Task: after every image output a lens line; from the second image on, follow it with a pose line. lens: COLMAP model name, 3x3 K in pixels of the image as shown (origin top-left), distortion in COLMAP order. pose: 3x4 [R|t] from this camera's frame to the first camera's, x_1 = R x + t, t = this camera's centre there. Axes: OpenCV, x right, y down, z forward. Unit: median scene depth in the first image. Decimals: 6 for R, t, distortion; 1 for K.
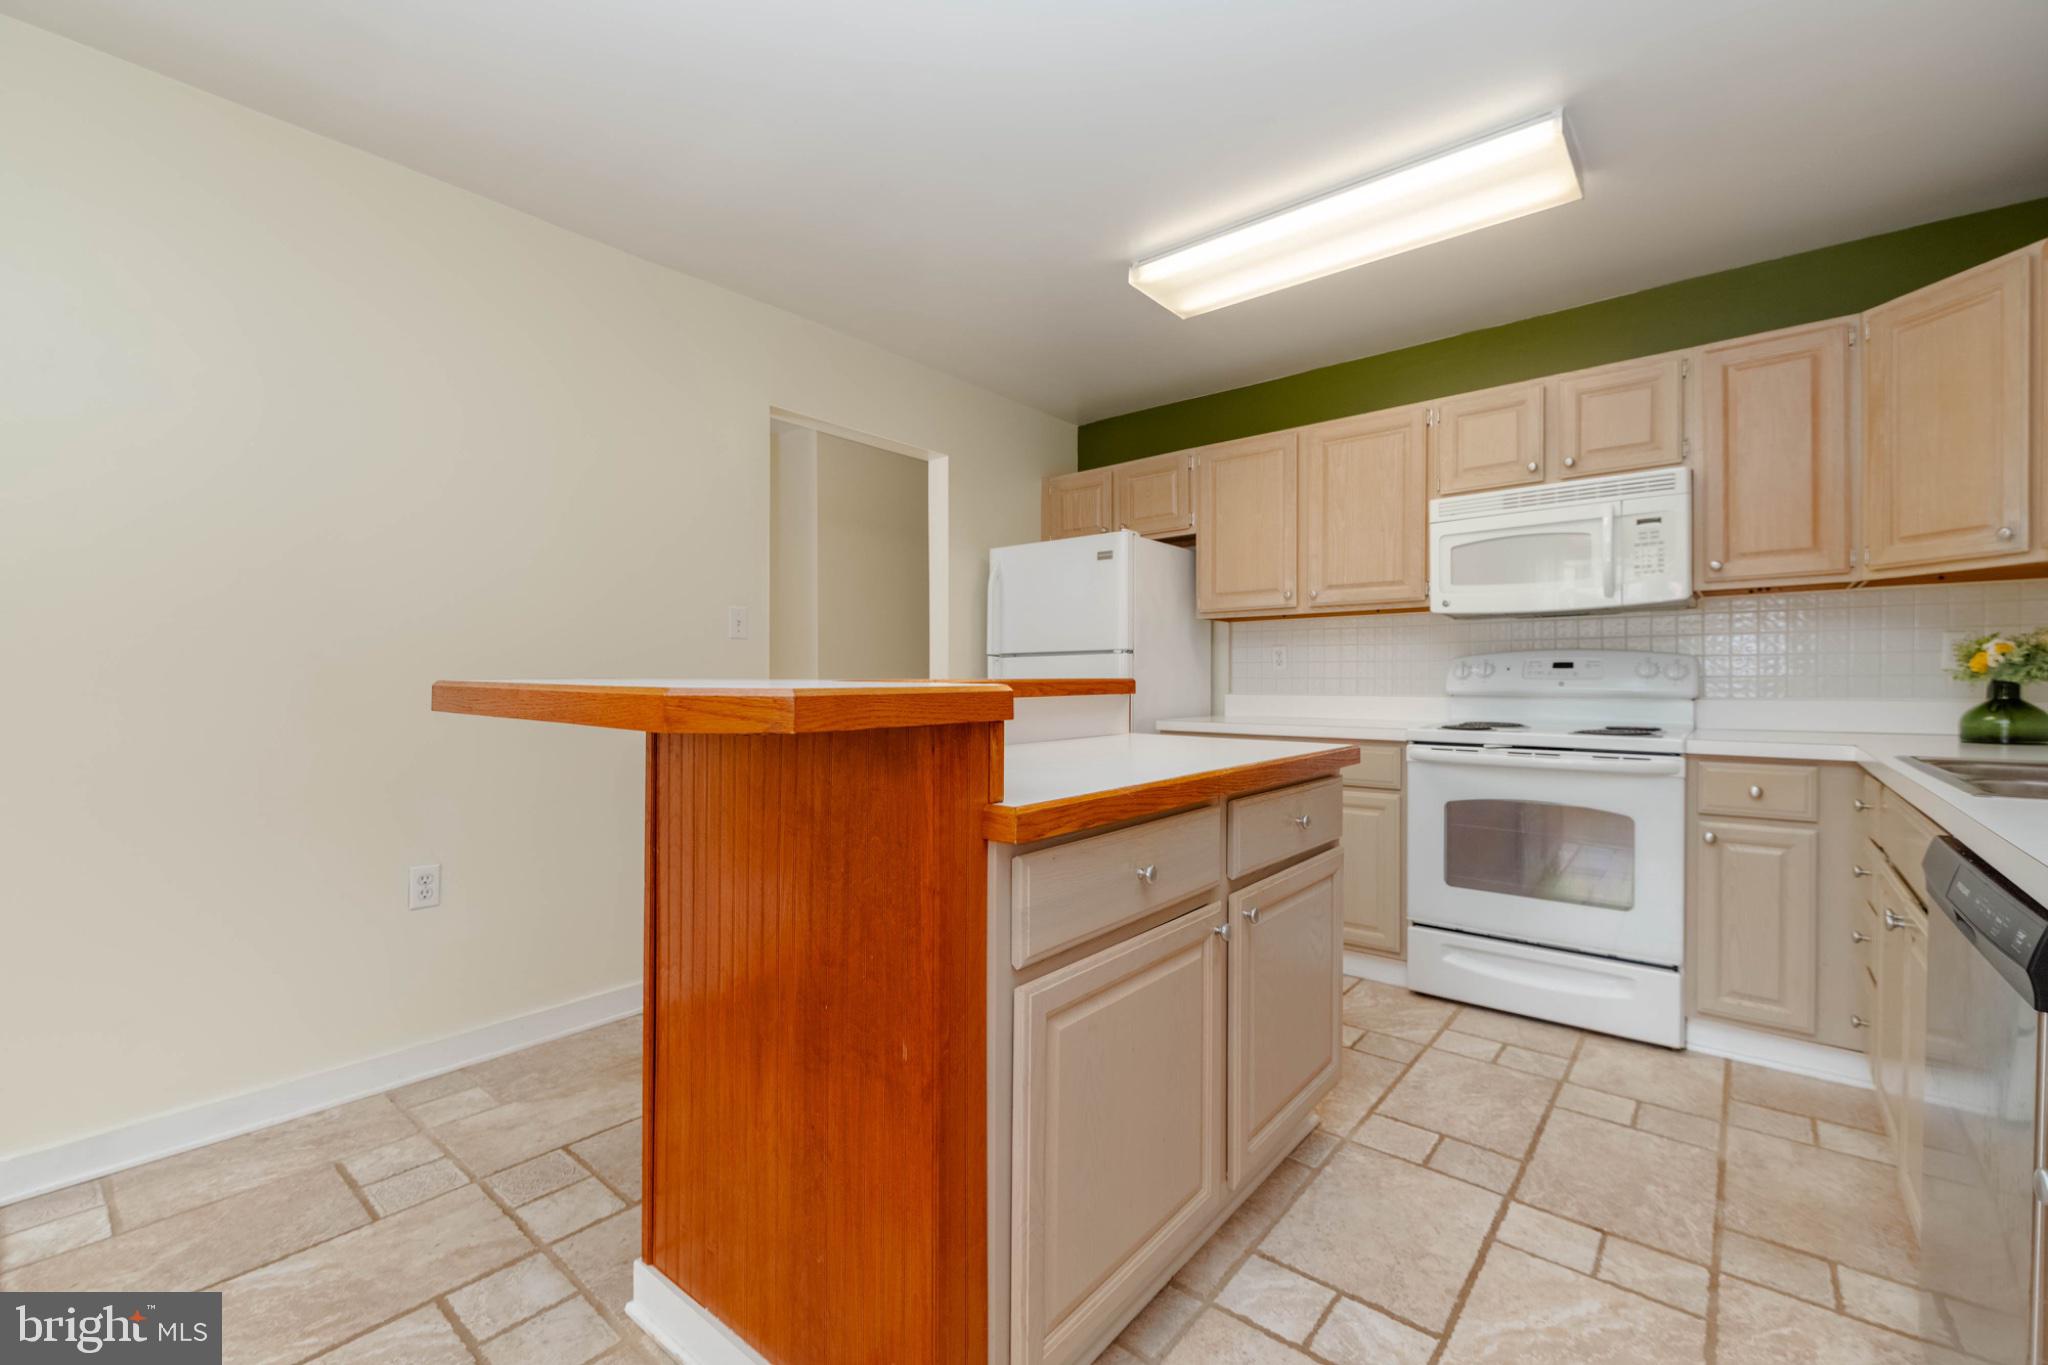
lens RADIAL K [[868.7, 0, 1041.8], [0, 868.7, 675.9], [0, 0, 1]] dist [0.010446, -0.005959]
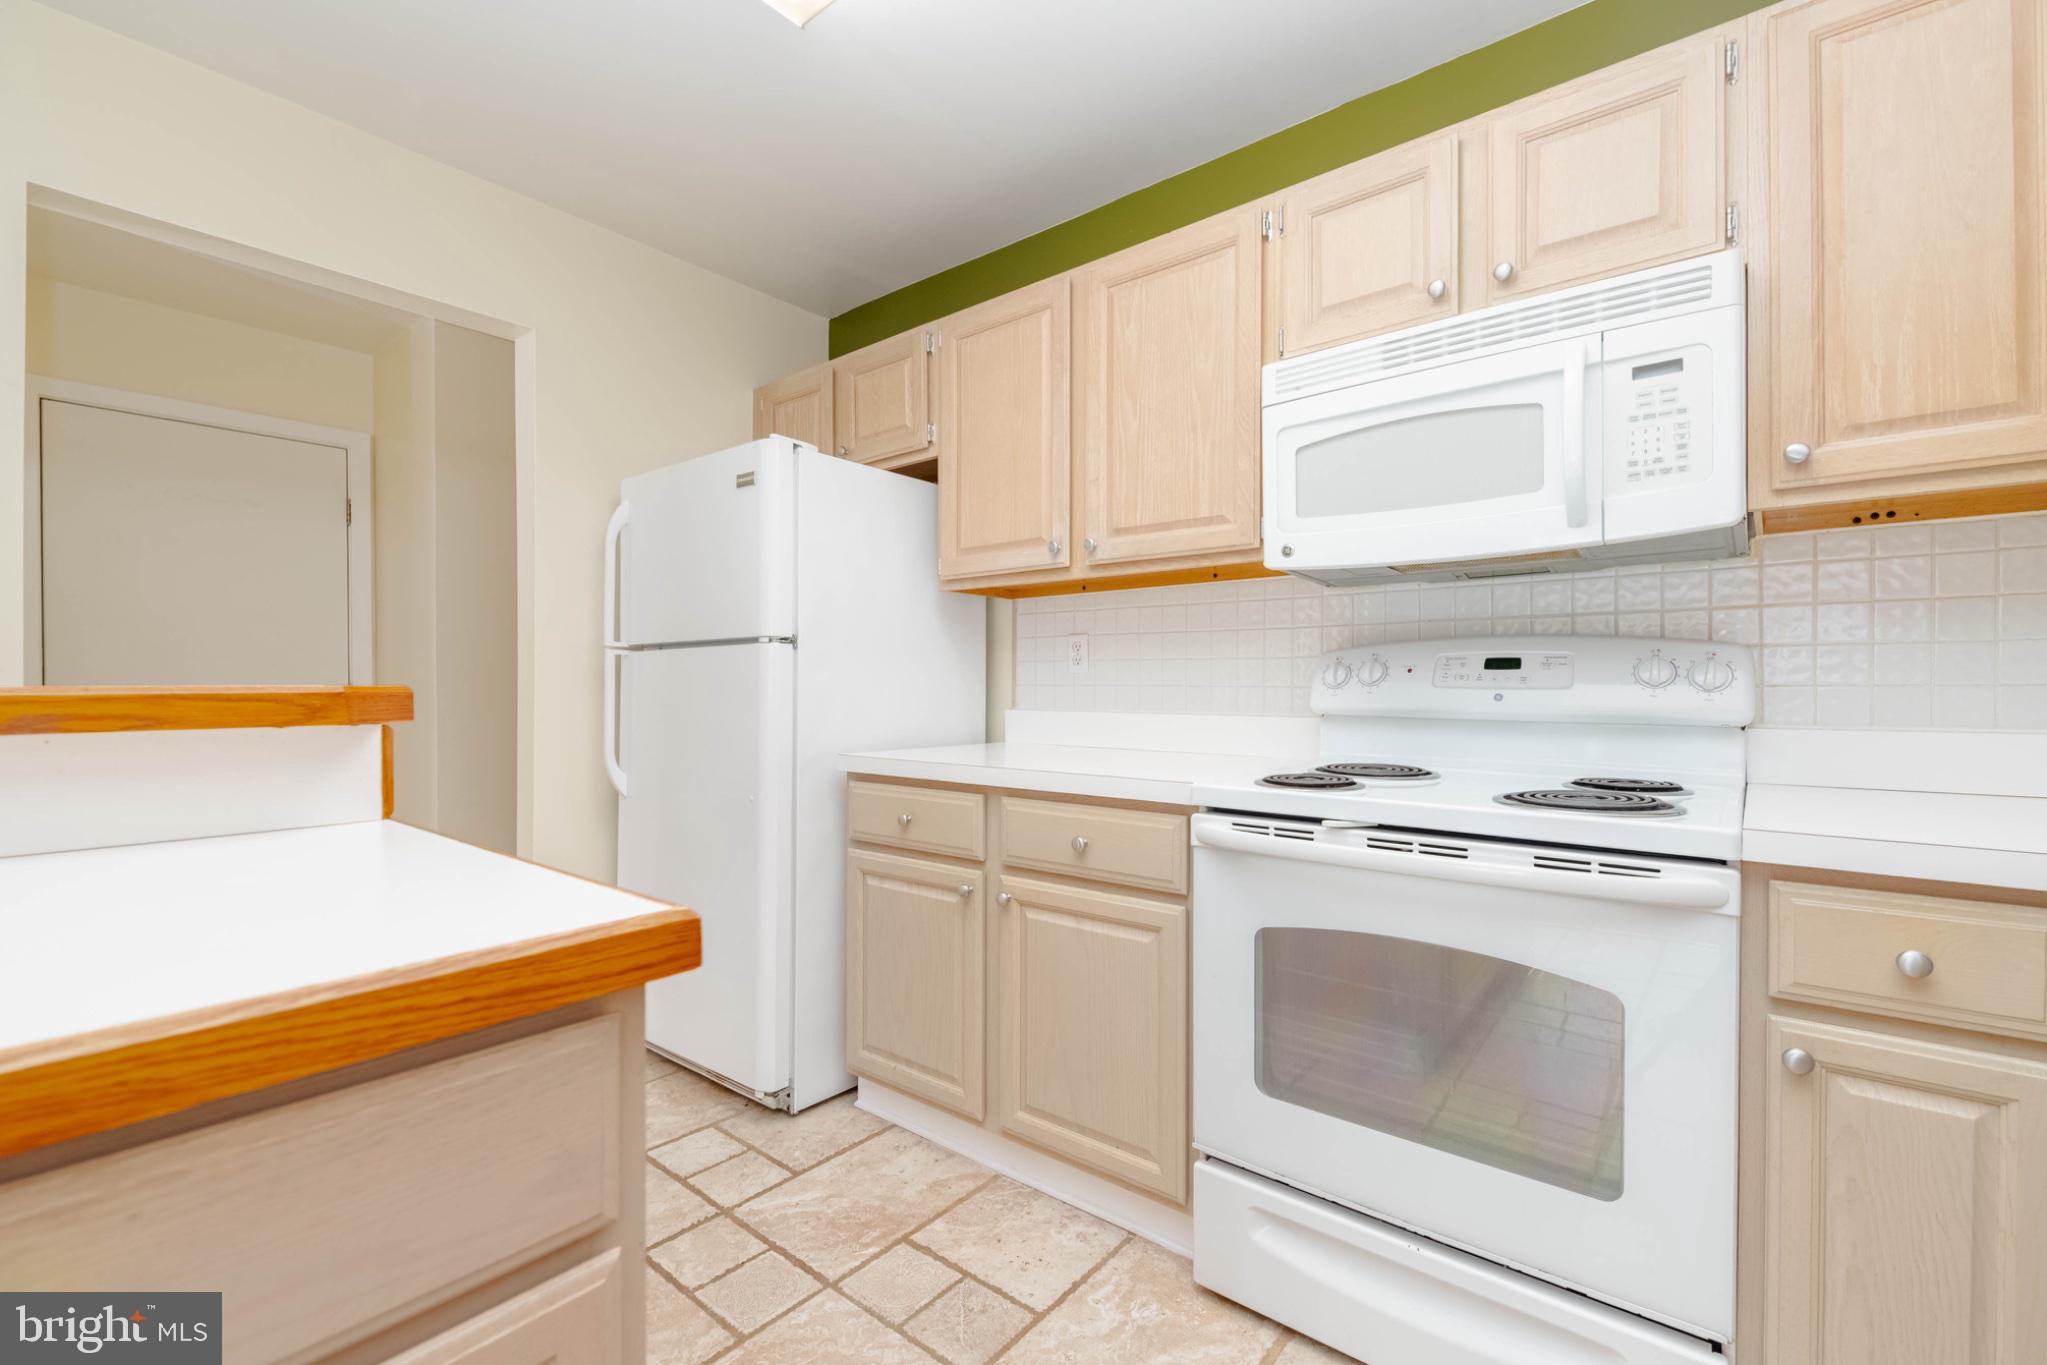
lens RADIAL K [[868.3, 0, 1041.5], [0, 868.3, 680.7], [0, 0, 1]] dist [0.010446, -0.005959]
pose [[0.999955, 0.002198, -0.009221, 0.341341], [-0.002210, 0.999997, -0.001254, -0.000206], [0.009218, 0.001274, 0.999957, 0.487818]]
